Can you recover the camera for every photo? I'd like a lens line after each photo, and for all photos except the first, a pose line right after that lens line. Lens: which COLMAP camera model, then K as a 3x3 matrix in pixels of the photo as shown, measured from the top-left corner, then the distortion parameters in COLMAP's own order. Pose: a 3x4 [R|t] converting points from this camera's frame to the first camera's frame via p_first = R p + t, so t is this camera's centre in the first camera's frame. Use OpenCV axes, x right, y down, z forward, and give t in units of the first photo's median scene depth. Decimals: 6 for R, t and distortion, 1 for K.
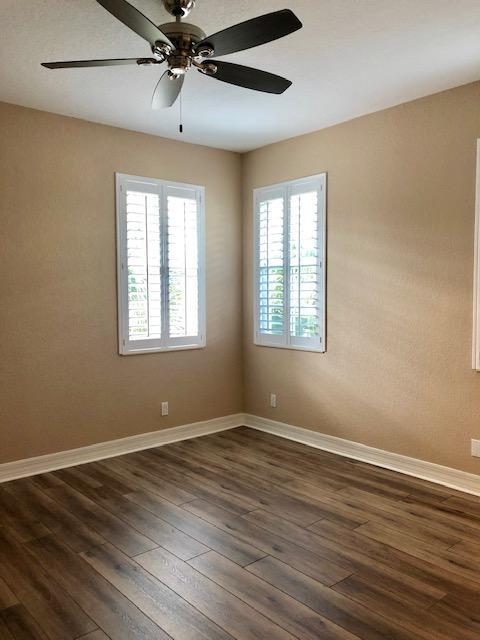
lens RADIAL K [[524.8, 0, 235.5], [0, 524.8, 320.7], [0, 0, 1]] dist [0.036229, -0.035305]
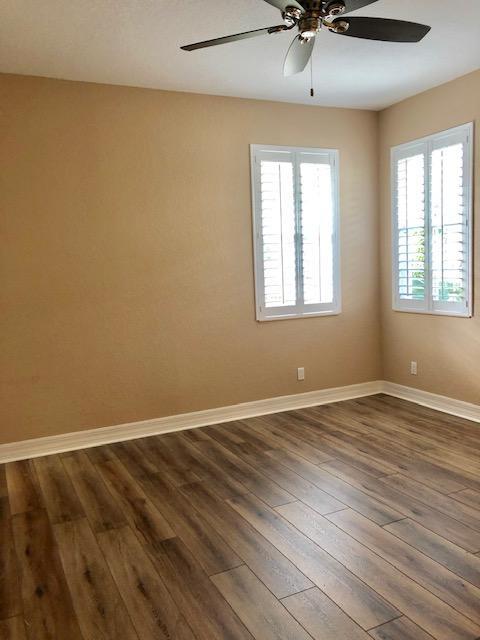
lens RADIAL K [[524.8, 0, 235.1], [0, 524.8, 318.3], [0, 0, 1]] dist [0.036229, -0.035305]
pose [[0.966492, -0.010674, -0.256473, 0.005487], [0.024313, 0.998450, 0.050067, 0.007054], [0.255541, -0.054625, 0.965254, -0.020701]]
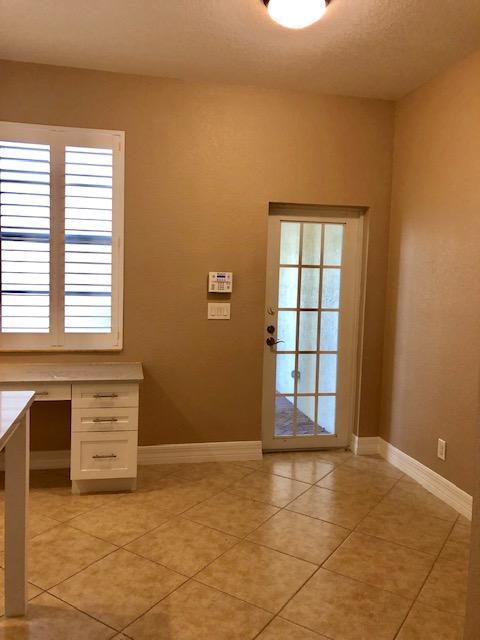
lens RADIAL K [[524.8, 0, 243.6], [0, 524.8, 315.3], [0, 0, 1]] dist [0.036229, -0.035305]
pose [[0.873675, 0.061433, -0.482616, 0.703358], [-0.051765, 0.998103, 0.033339, -0.048360], [0.483748, -0.004145, 0.875197, 0.681575]]
